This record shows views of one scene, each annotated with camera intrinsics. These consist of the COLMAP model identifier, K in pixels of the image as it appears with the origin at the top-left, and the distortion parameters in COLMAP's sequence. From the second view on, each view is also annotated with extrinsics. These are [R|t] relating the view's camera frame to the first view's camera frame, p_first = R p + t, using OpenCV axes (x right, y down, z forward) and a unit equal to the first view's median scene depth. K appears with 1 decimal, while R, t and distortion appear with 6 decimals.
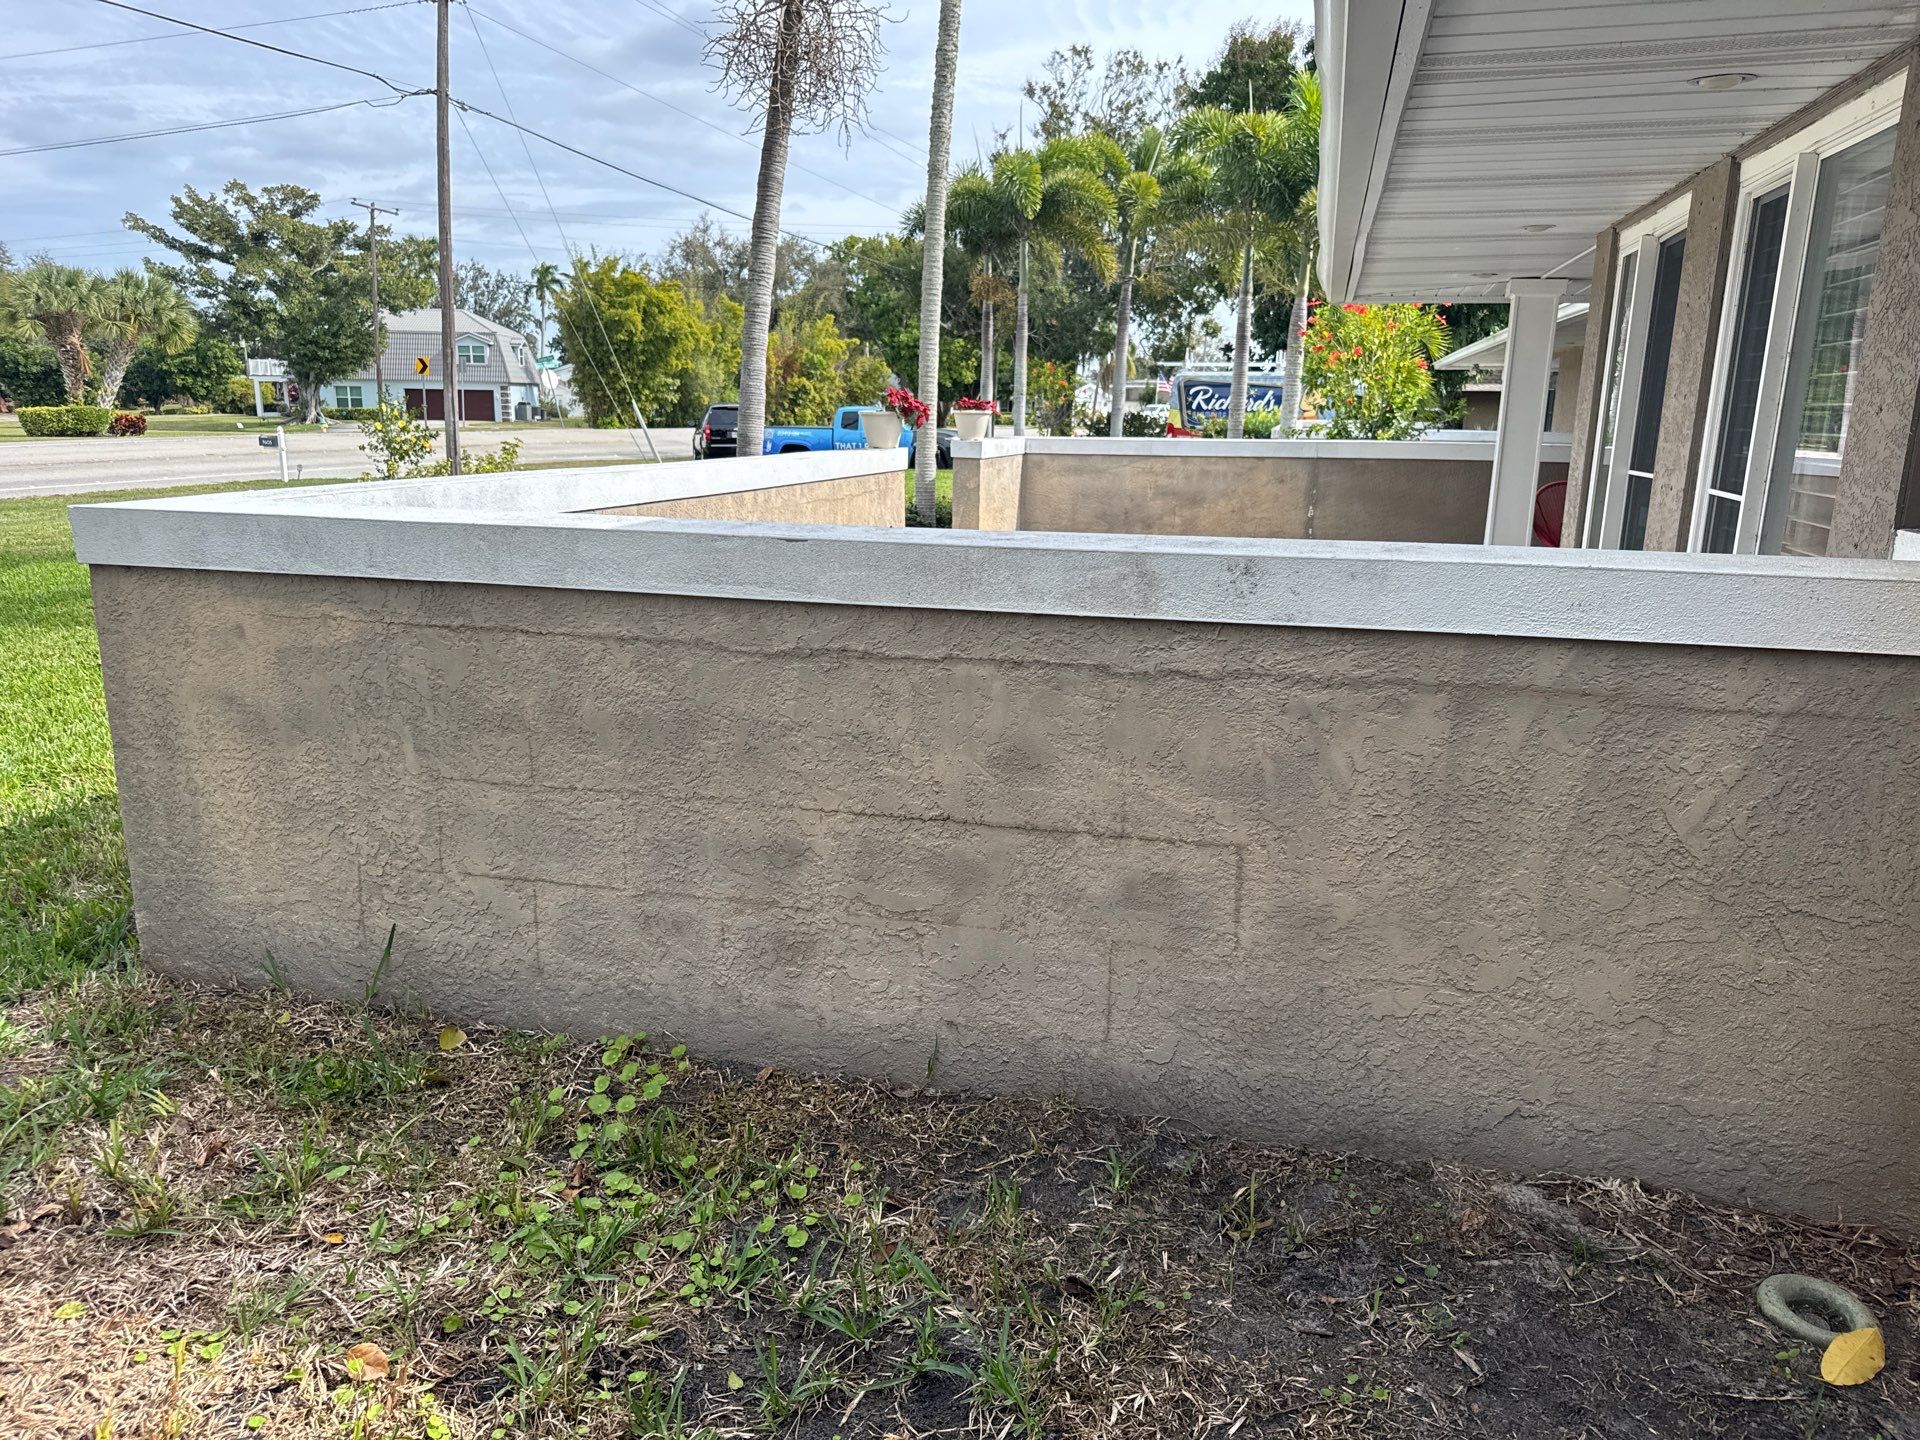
lens RADIAL K [[1350.1, 0, 959.0], [0, 1350.1, 728.0], [0, 0, 1]] dist [0.005439, -0.015880]
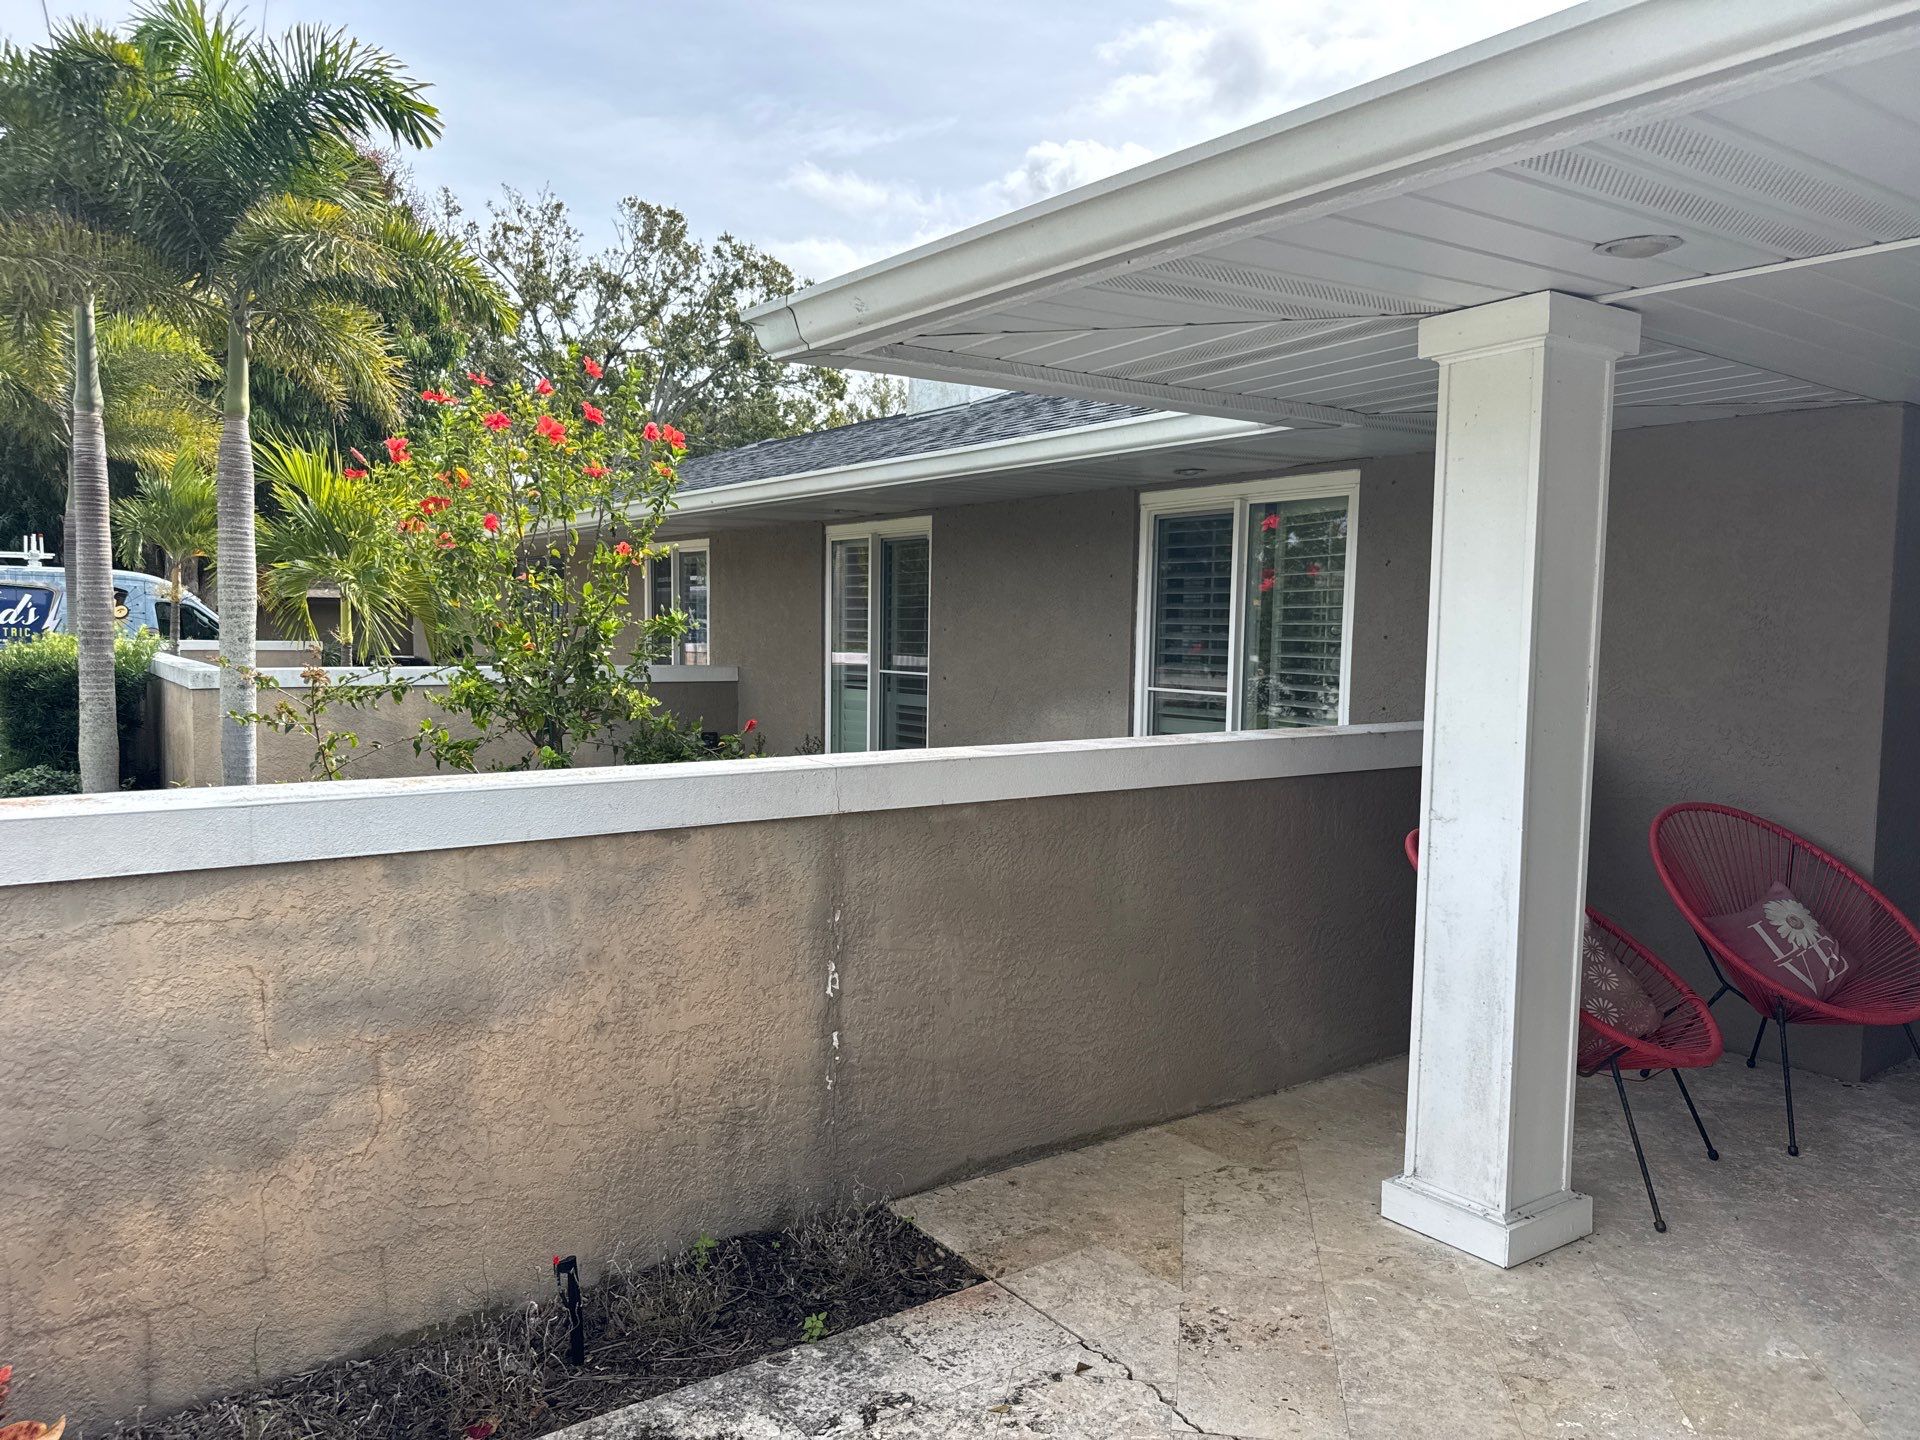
lens RADIAL K [[1357.2, 0, 983.4], [0, 1357.2, 714.6], [0, 0, 1]] dist [-0.010093, 0.003700]
pose [[0.620737, -0.058151, 0.781859, 0.035677], [0.179568, 0.981282, -0.069580, -0.188224], [-0.763178, 0.183588, 0.619560, 0.744524]]
